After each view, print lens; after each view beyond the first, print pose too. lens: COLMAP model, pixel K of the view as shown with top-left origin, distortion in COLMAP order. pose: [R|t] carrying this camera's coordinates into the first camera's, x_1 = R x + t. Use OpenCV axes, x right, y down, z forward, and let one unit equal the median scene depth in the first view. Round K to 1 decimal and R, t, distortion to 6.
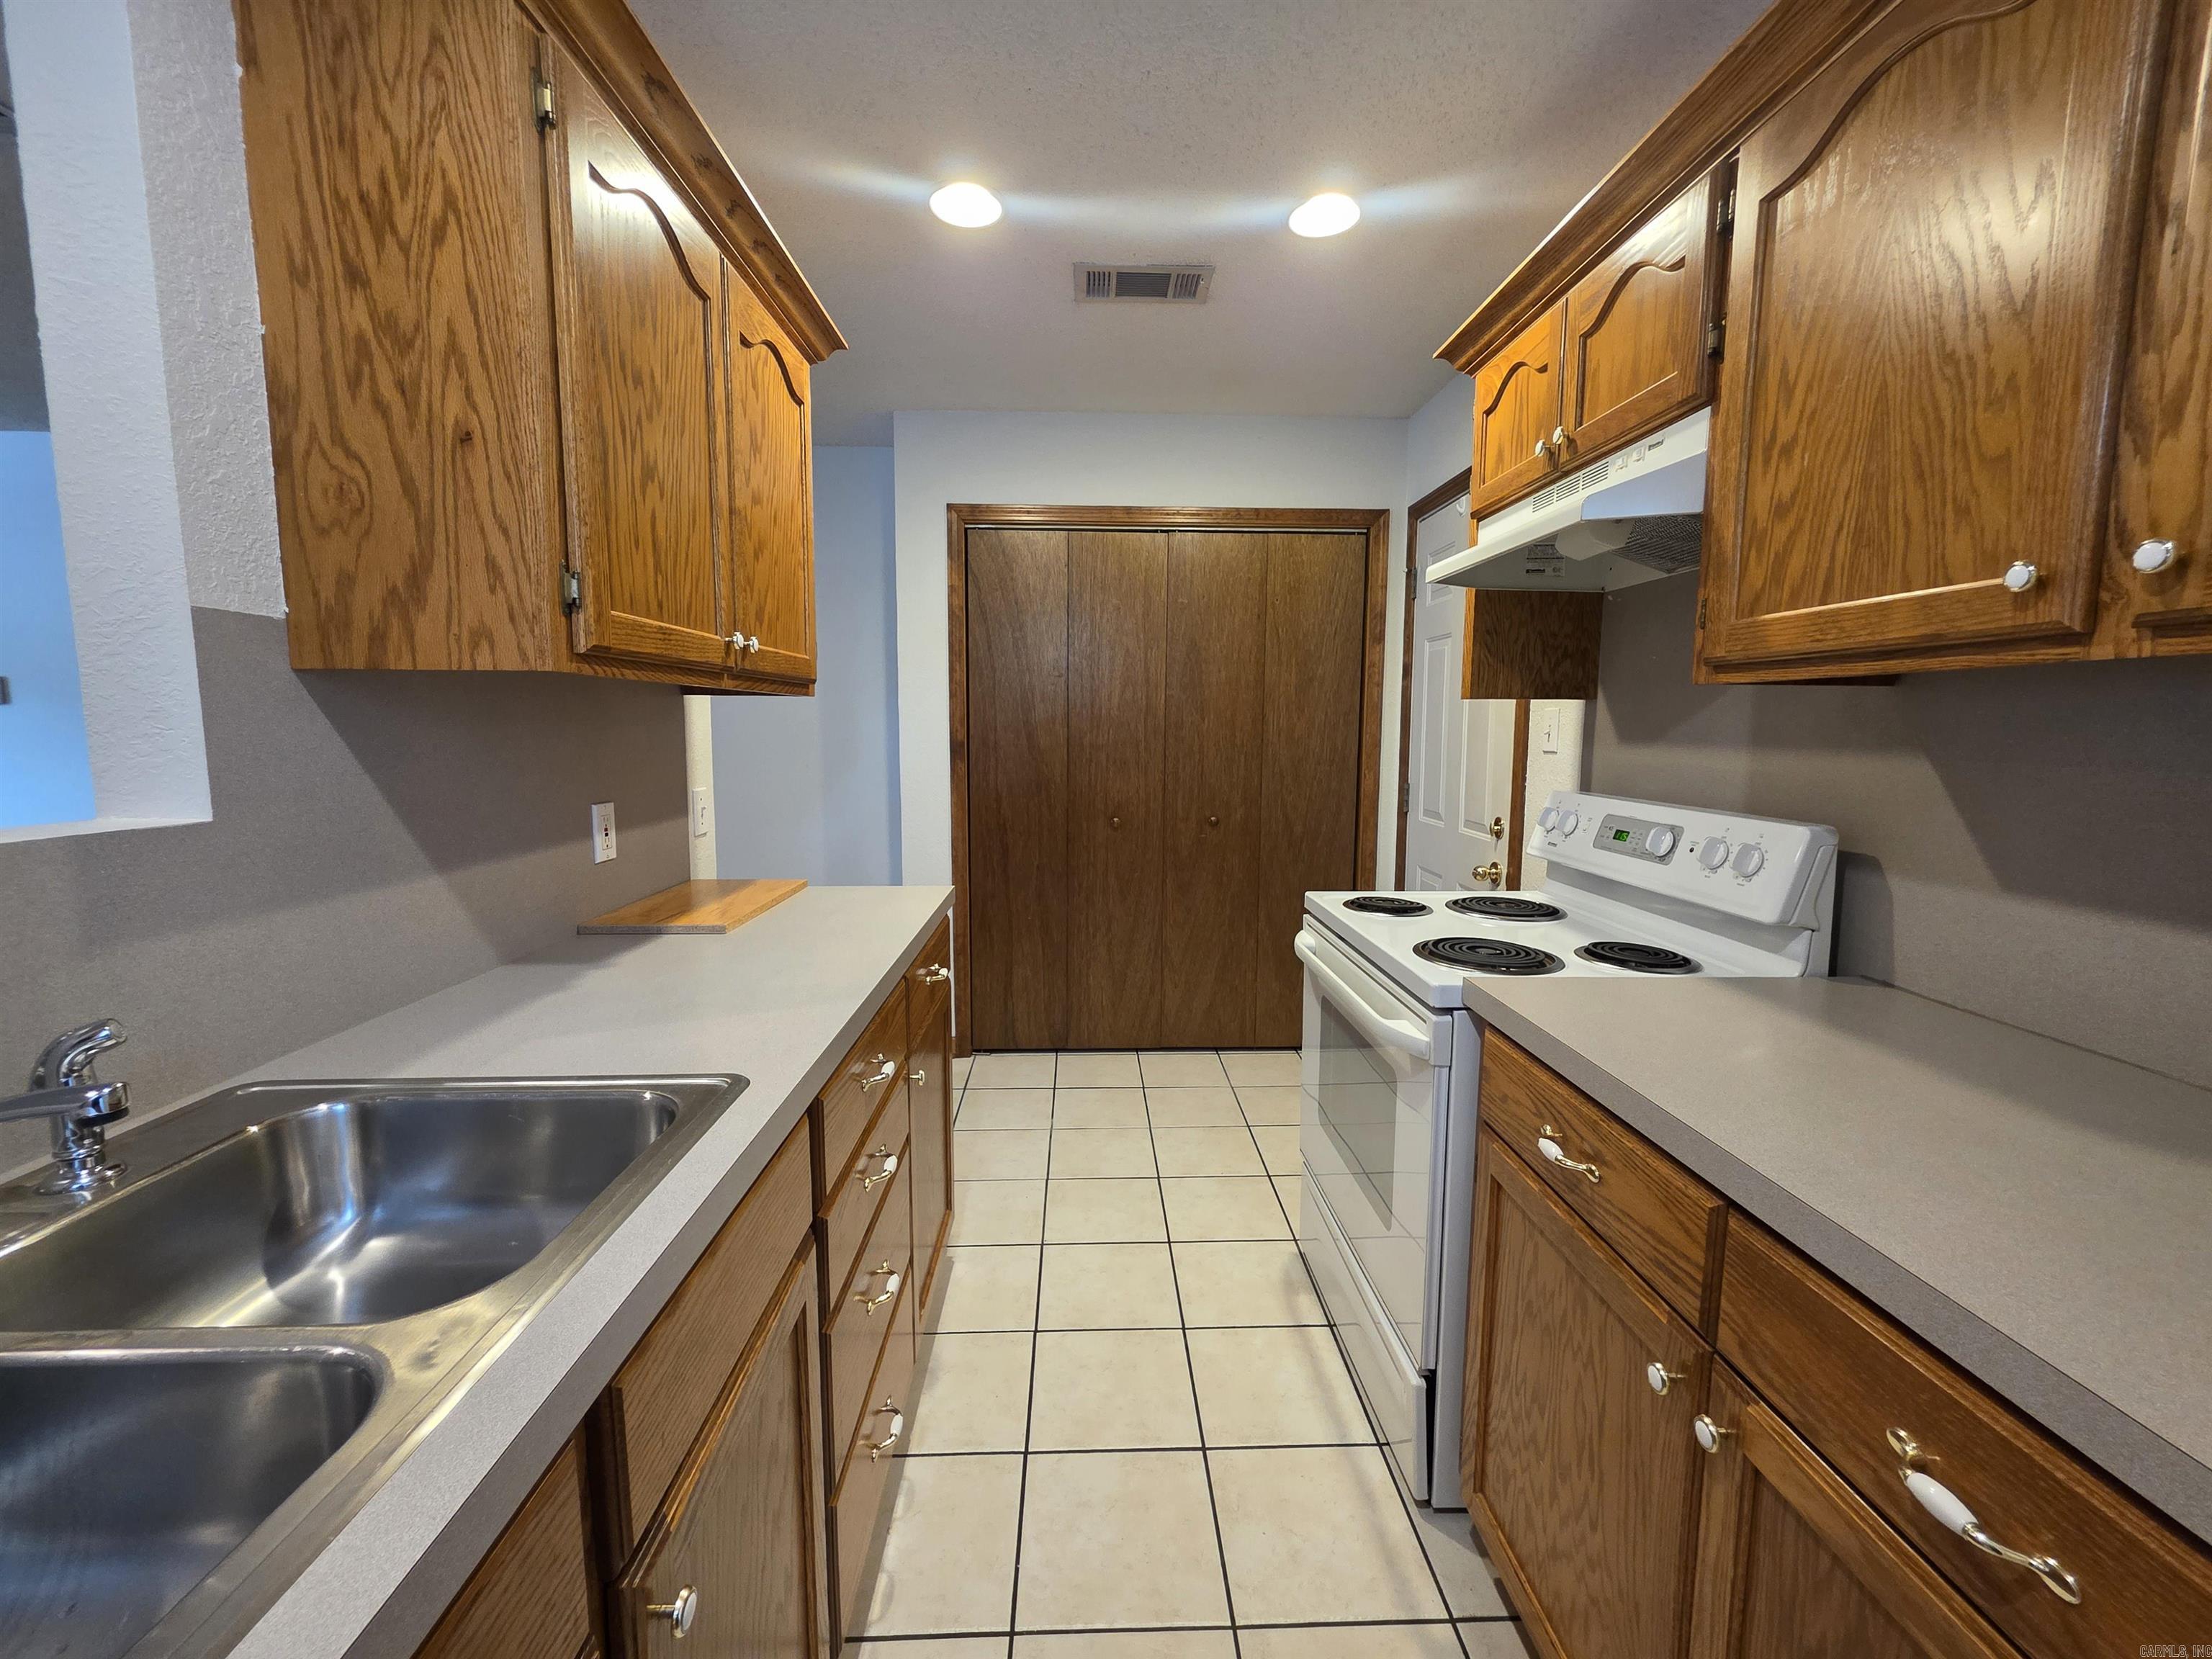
lens RADIAL K [[886.2, 0, 1111.0], [0, 886.2, 813.3], [0, 0, 1]] dist [0.003820, -0.000137]
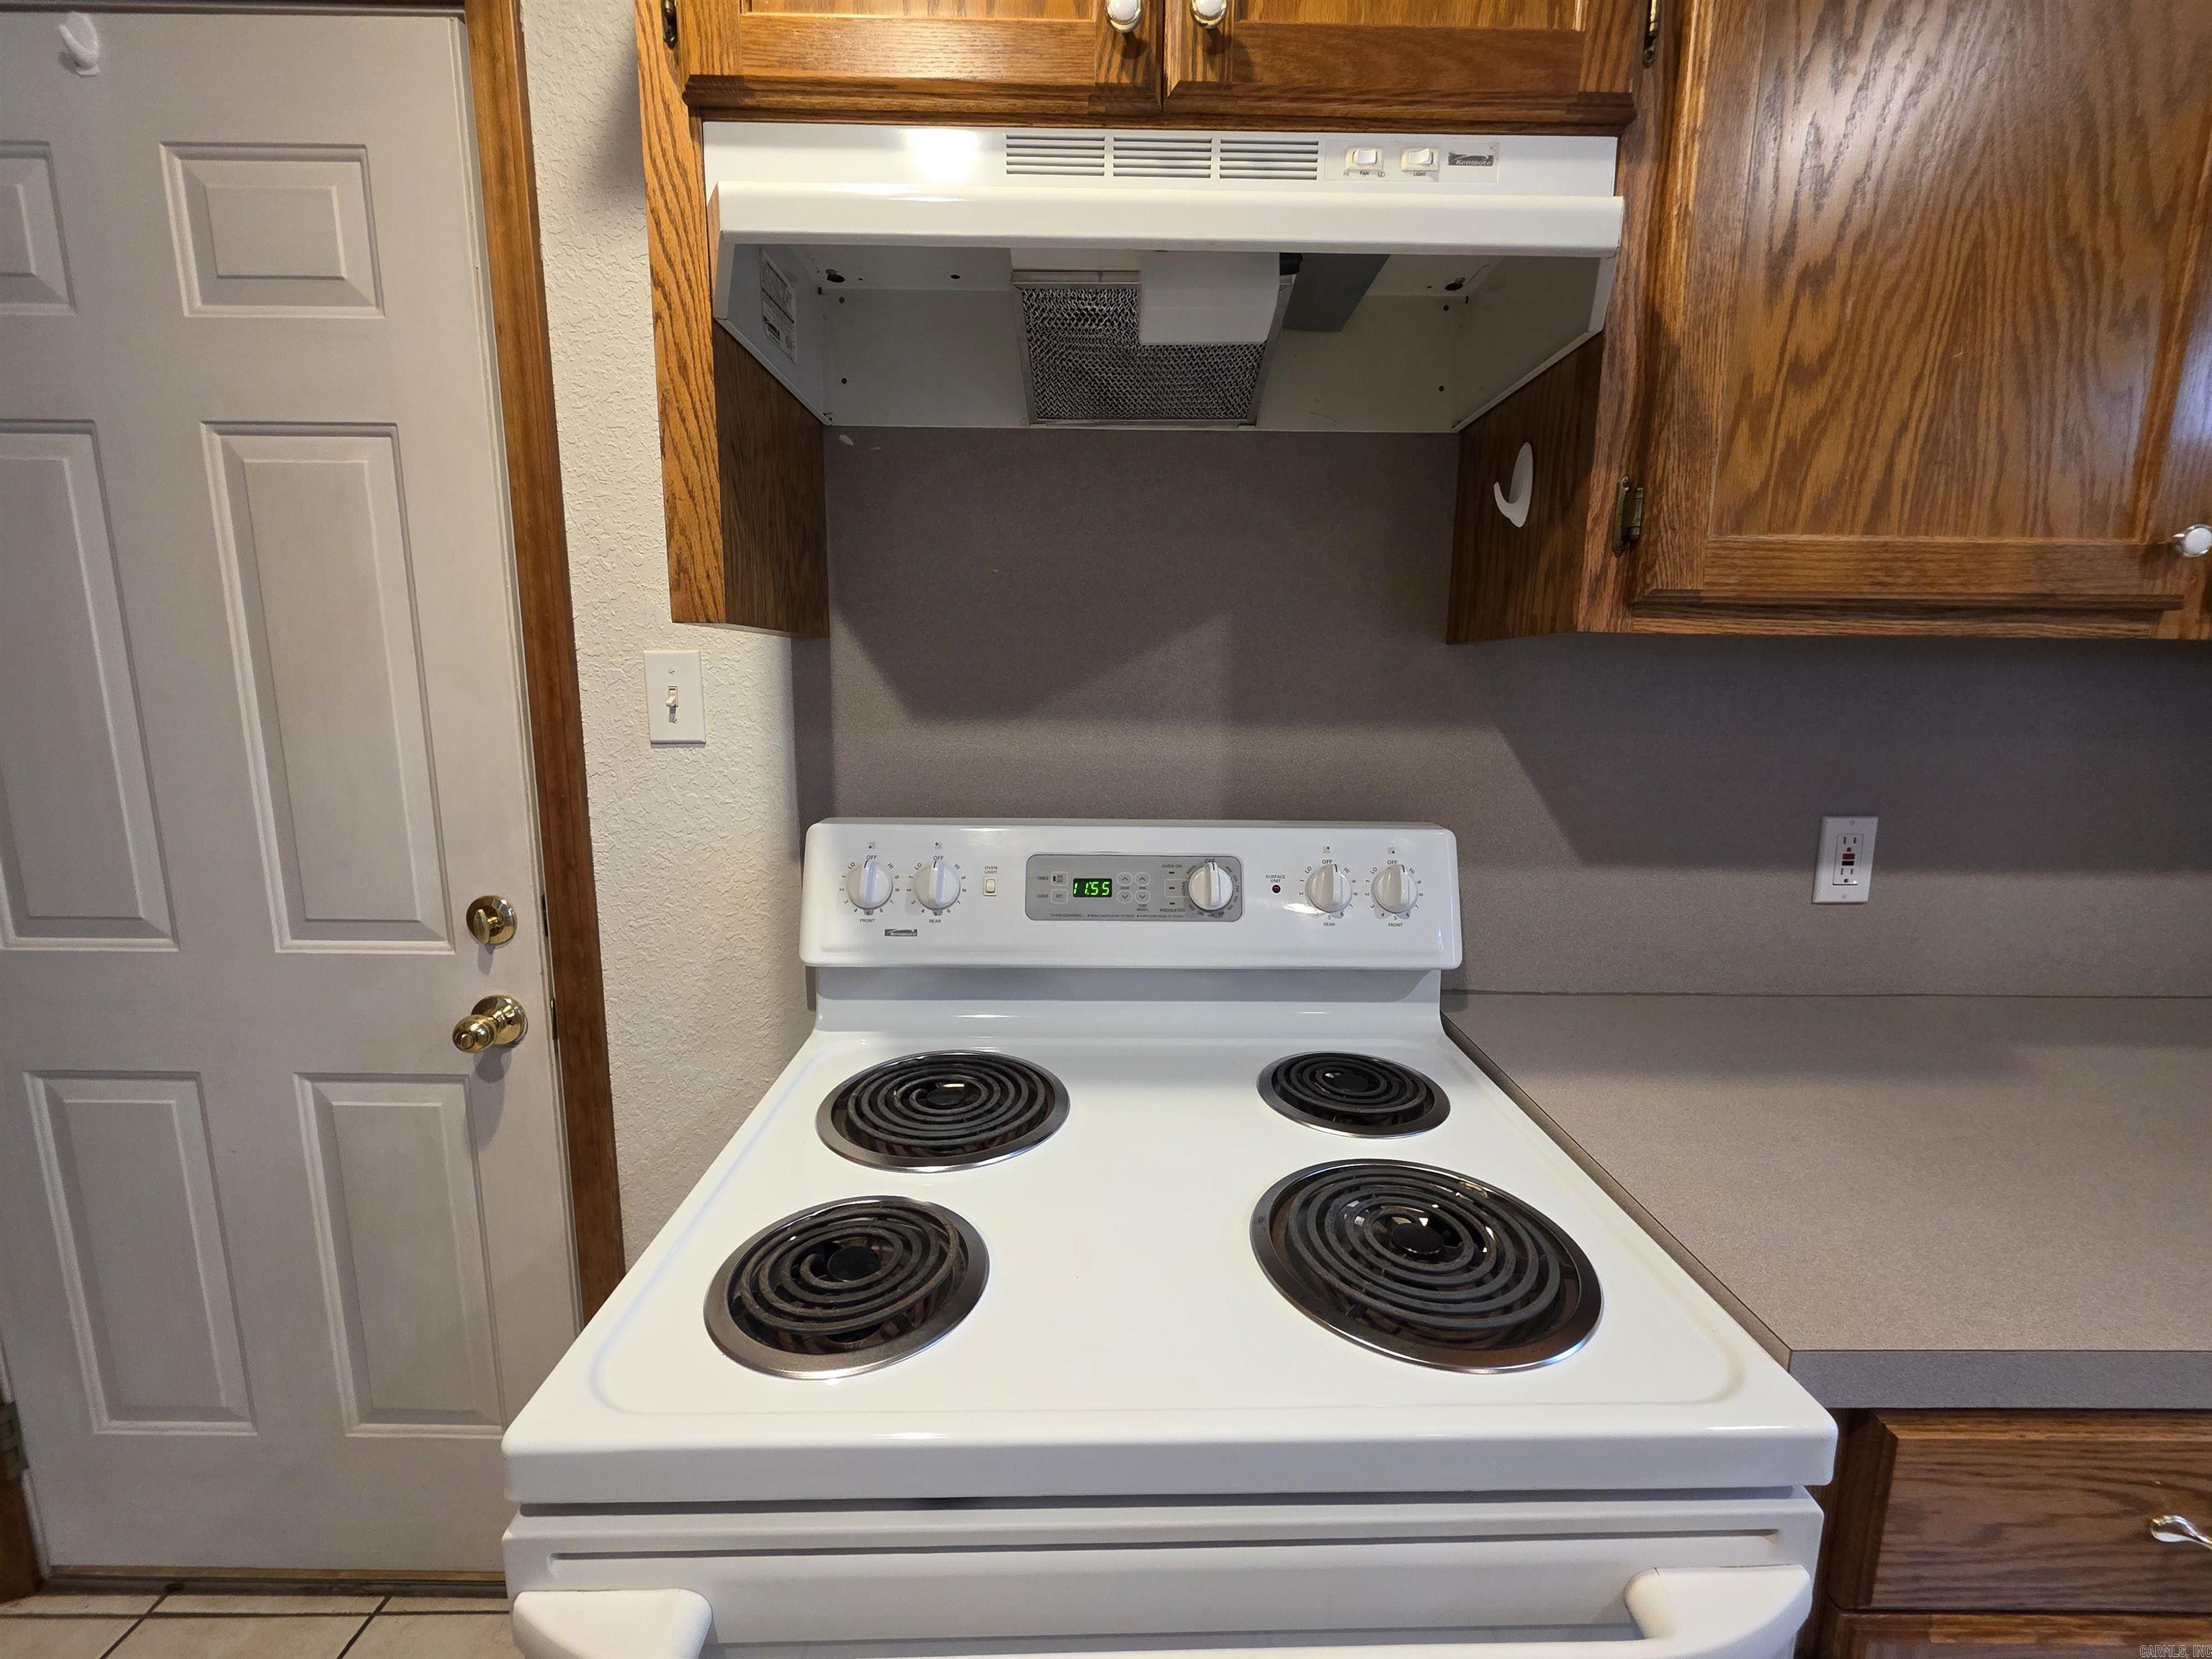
lens RADIAL K [[886.2, 0, 1111.0], [0, 886.2, 813.3], [0, 0, 1]] dist [0.003820, -0.000137]
pose [[0.023481, -0.156154, 0.987454, 0.045141], [0.090949, 0.983964, 0.153439, -0.186156], [-0.995579, 0.086205, 0.037306, 1.672746]]
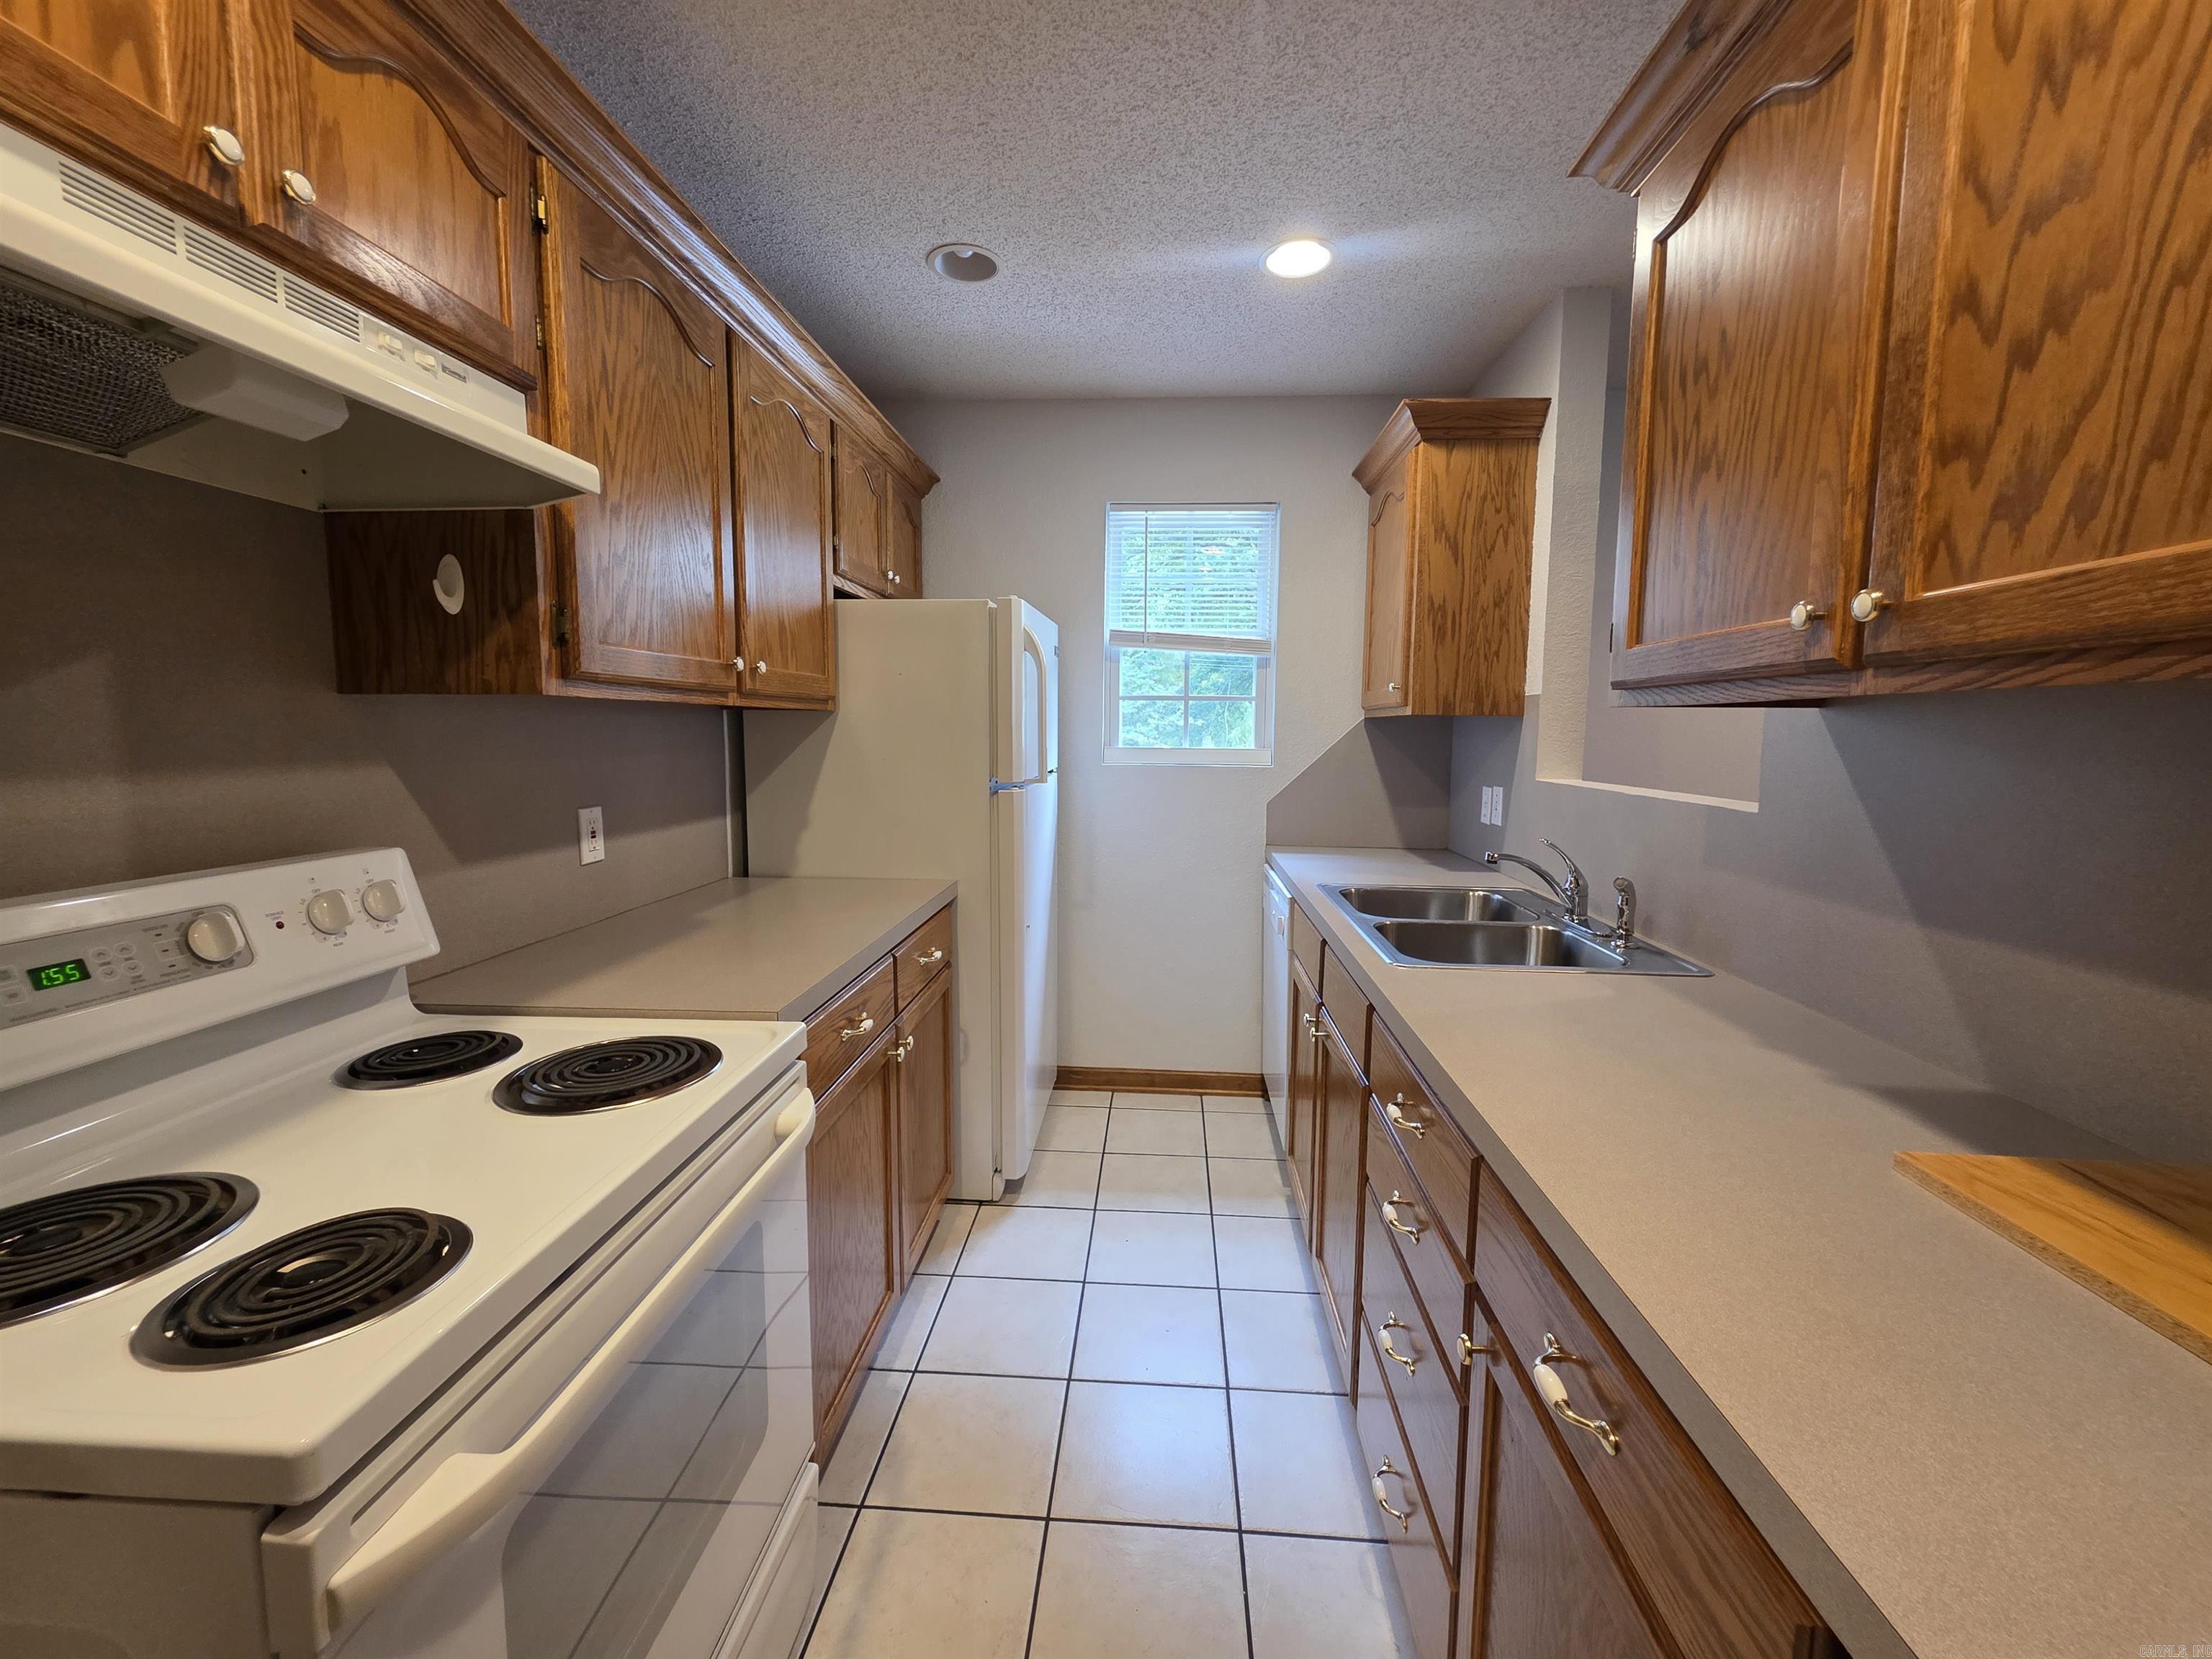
lens RADIAL K [[886.2, 0, 1111.0], [0, 886.2, 813.3], [0, 0, 1]] dist [0.003820, -0.000137]
pose [[-0.995171, -0.022415, 0.095558, -0.043321], [-0.003277, 0.980620, 0.195890, -0.266530], [-0.098097, 0.194631, -0.975959, 2.412902]]
